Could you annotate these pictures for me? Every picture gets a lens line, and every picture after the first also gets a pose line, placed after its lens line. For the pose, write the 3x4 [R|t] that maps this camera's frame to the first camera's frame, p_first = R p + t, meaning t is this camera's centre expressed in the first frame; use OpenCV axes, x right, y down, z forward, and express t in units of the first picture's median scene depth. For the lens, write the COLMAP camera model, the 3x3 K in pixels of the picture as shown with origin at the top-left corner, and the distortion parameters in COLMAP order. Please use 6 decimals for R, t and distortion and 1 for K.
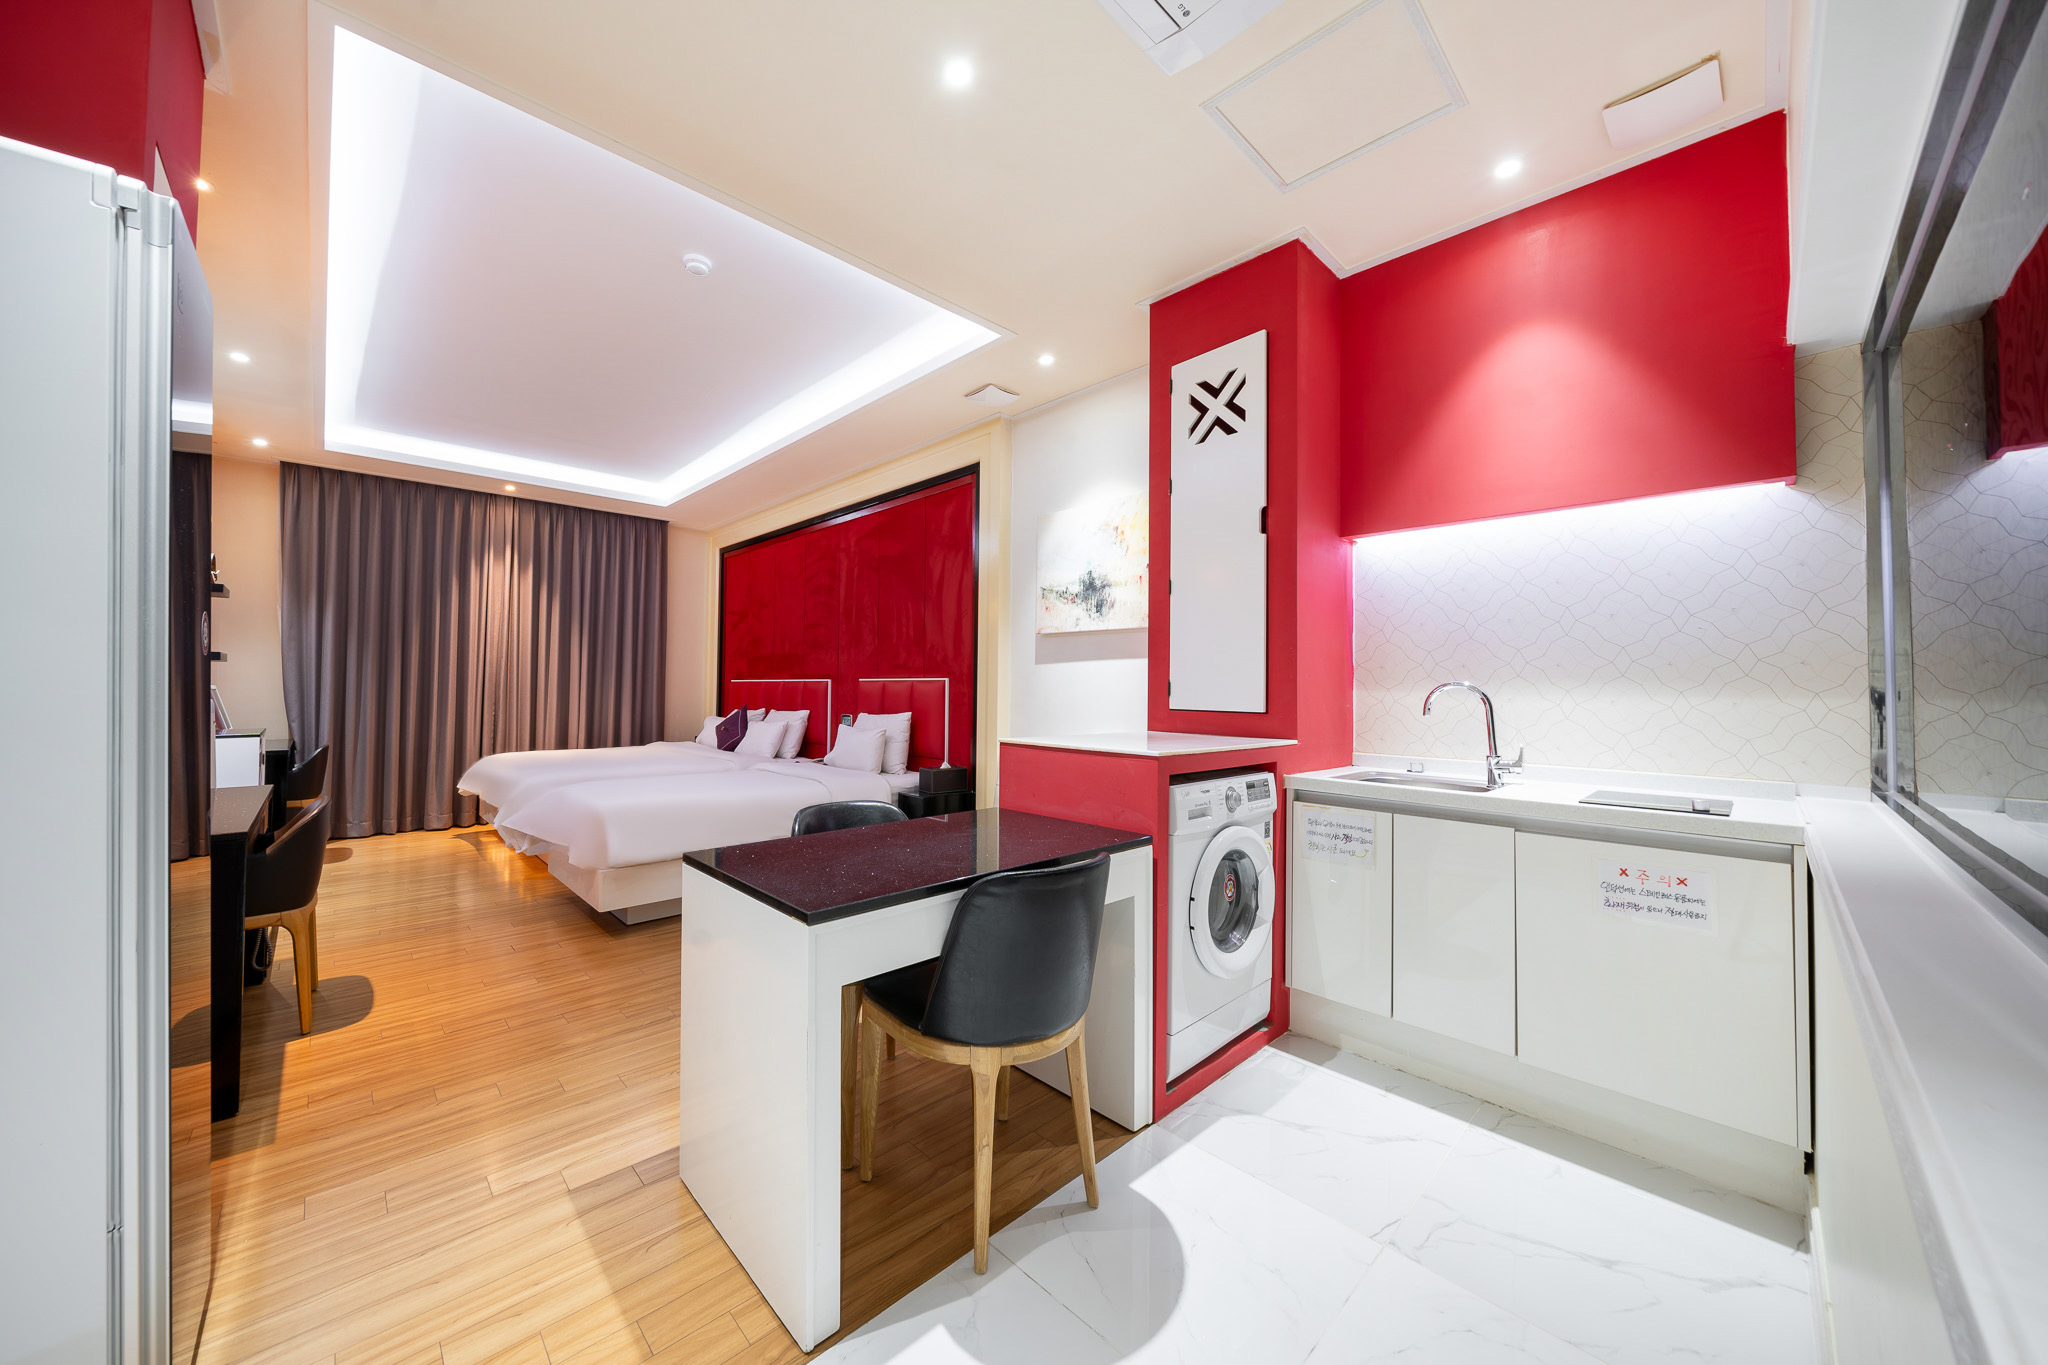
lens RADIAL K [[717.8, 0, 944.4], [0, 717.8, 670.1], [0, 0, 1]] dist [-0.000736, -0.000007]
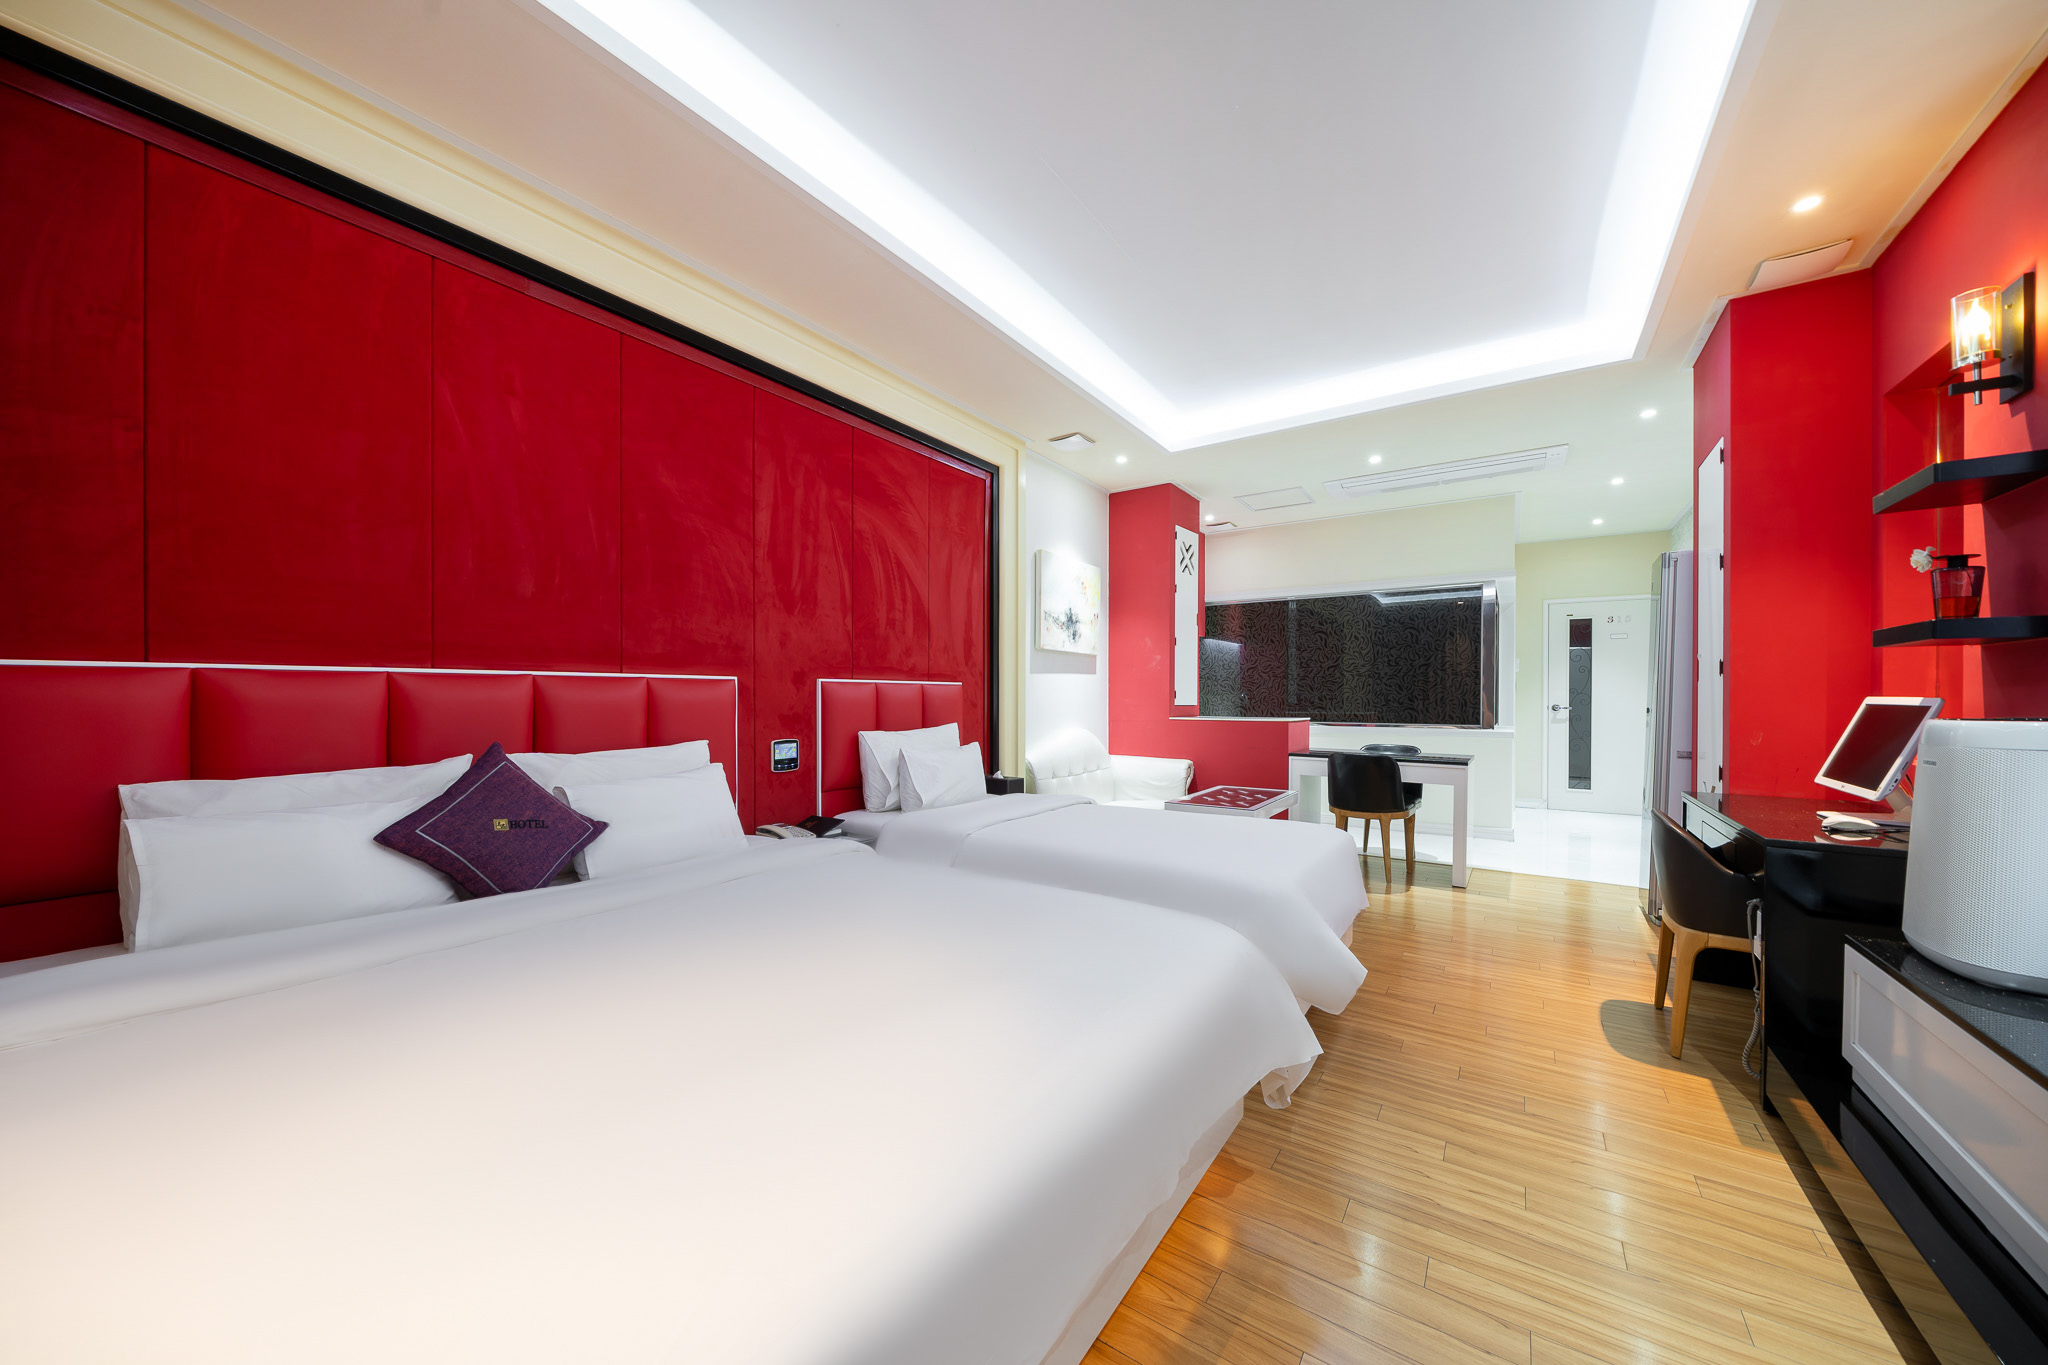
lens RADIAL K [[705.6, 0, 1018.7], [0, 705.6, 702.9], [0, 0, 1]] dist [-0.002775, -0.000026]
pose [[-0.242695, -0.018115, 0.969933, -1.105650], [-0.028285, 0.999533, 0.011591, 0.030222], [-0.969690, -0.024622, -0.243094, 1.456526]]
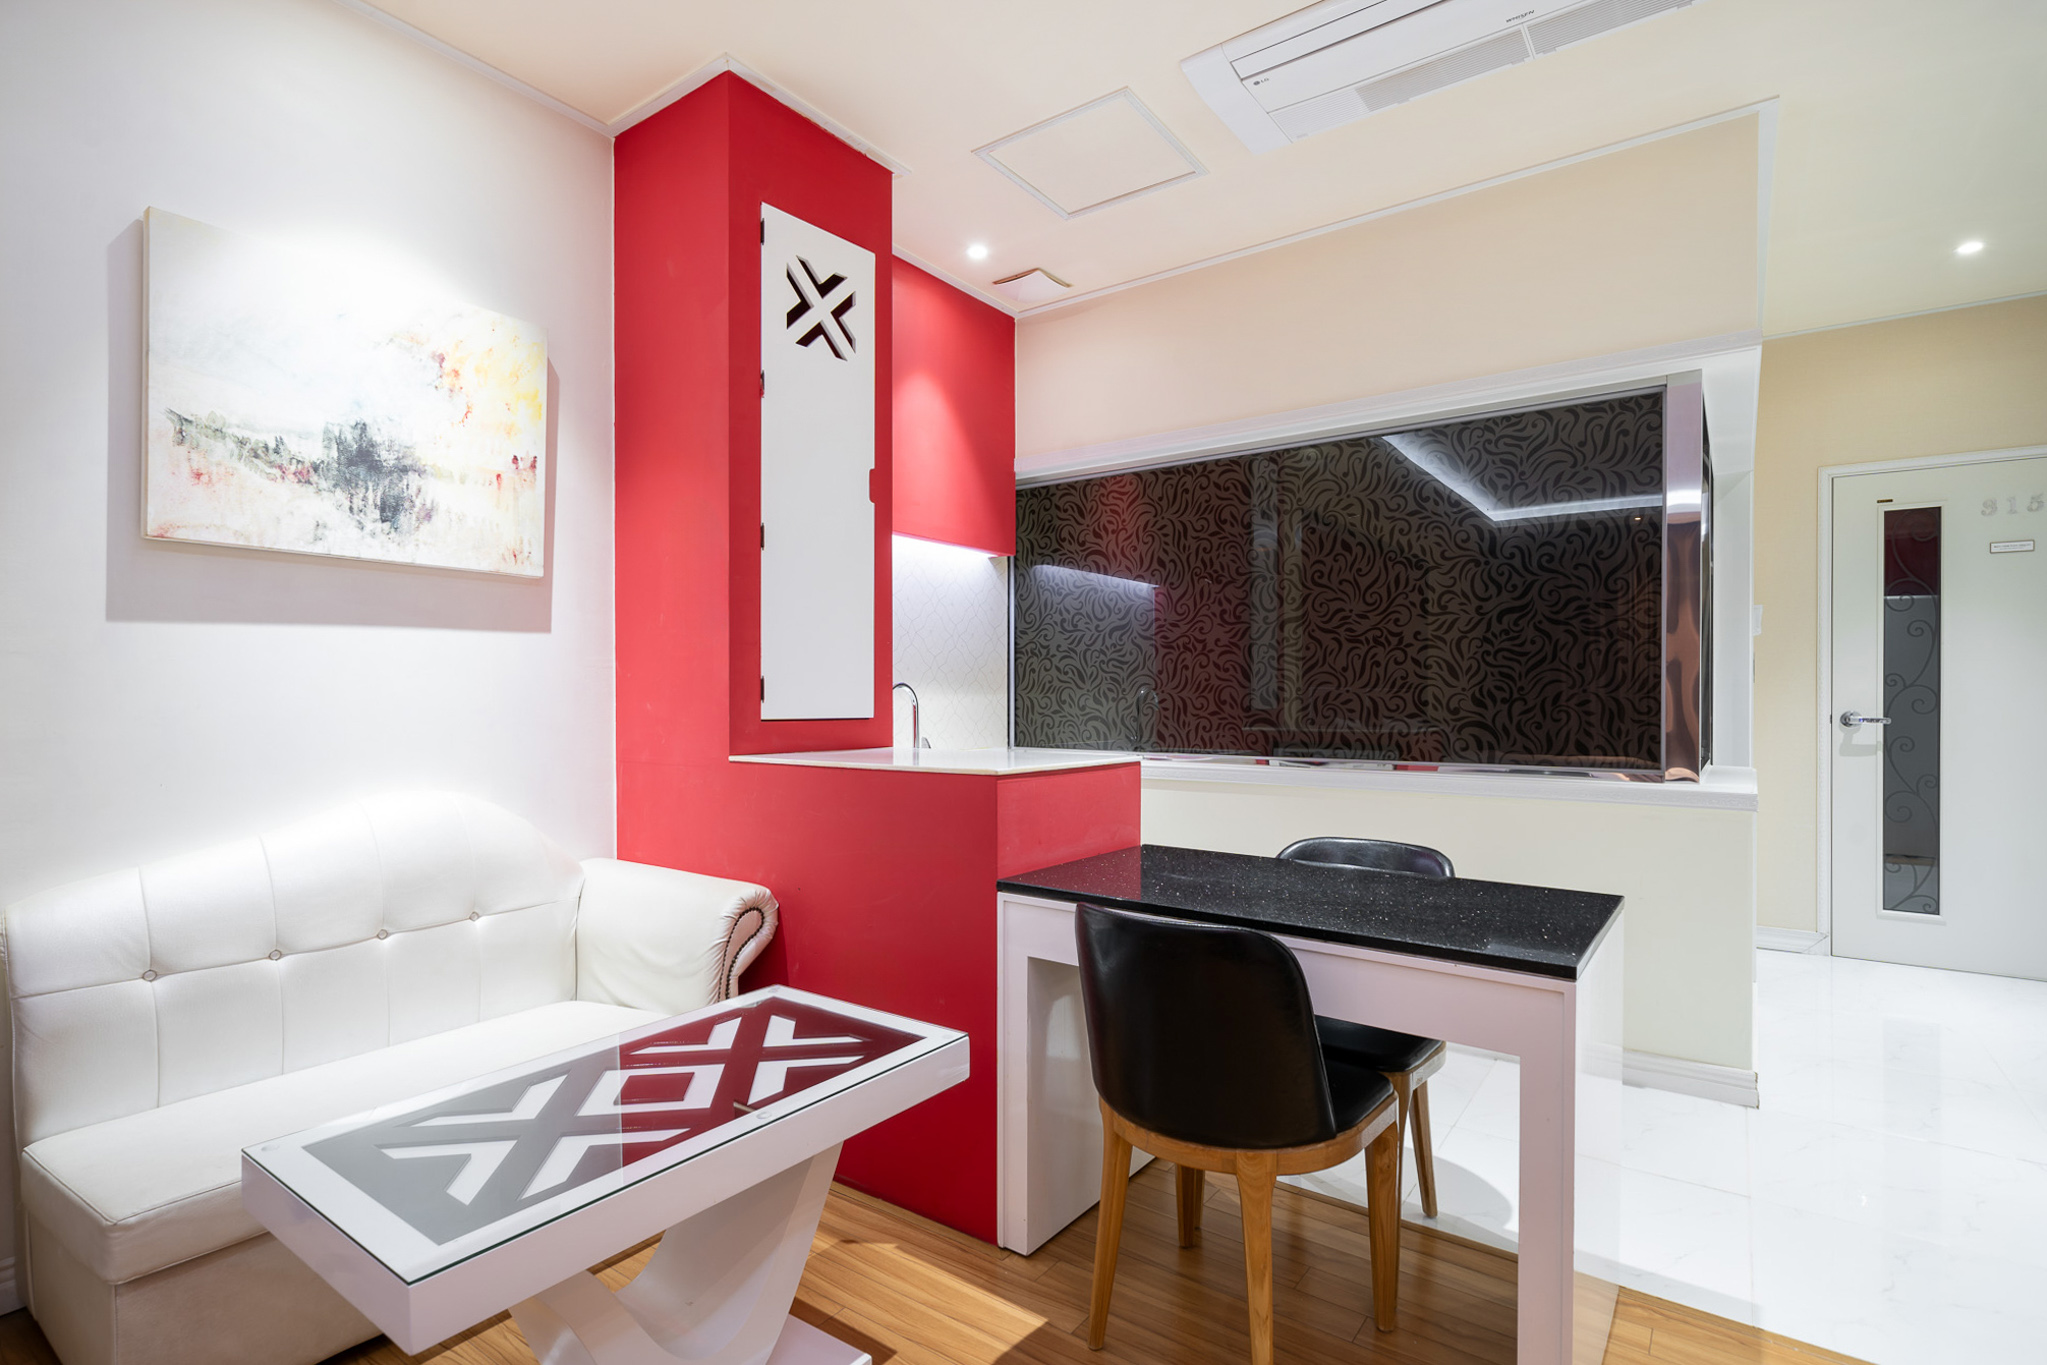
lens RADIAL K [[972.1, 0, 1015.9], [0, 972.1, 700.0], [0, 0, 1]] dist [-0.000398, -0.000153]
pose [[-0.216244, -0.014515, 0.976231, -0.484099], [-0.026445, 0.999610, 0.009005, 0.016620], [-0.975981, -0.023869, -0.216543, 0.753458]]
